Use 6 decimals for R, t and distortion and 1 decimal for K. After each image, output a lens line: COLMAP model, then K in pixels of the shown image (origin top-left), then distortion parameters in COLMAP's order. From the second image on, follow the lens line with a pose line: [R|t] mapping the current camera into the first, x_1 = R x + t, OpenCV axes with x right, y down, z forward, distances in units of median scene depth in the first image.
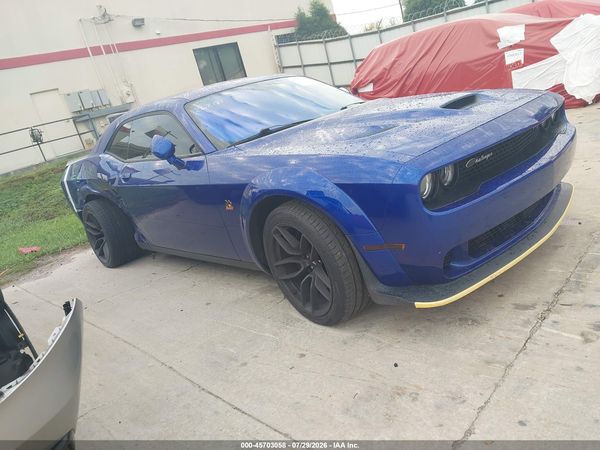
lens RADIAL K [[469.3, 0, 308.6], [0, 469.3, 225.2], [0, 0, 1]] dist [0.011690, -0.004041]
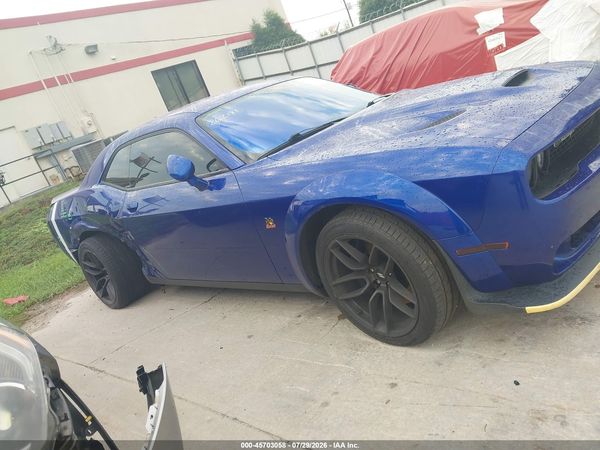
lens RADIAL K [[469.3, 0, 308.6], [0, 469.3, 225.2], [0, 0, 1]] dist [0.011690, -0.004041]
pose [[0.990604, -0.122011, 0.061781, -0.089931], [0.123218, 0.992249, -0.016102, -0.009406], [-0.059337, 0.023563, 0.997960, 0.067413]]
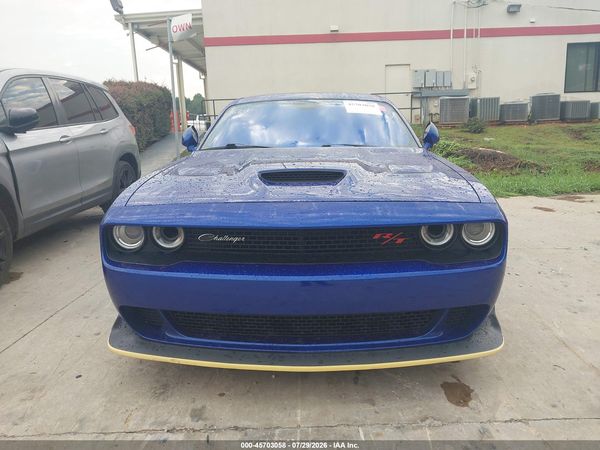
lens RADIAL K [[469.3, 0, 308.6], [0, 469.3, 225.2], [0, 0, 1]] dist [0.011690, -0.004041]
pose [[0.674879, 0.374050, -0.636101, 0.480747], [-0.347362, 0.921564, 0.173374, -0.174715], [0.651059, 0.103951, 0.751876, 0.208993]]
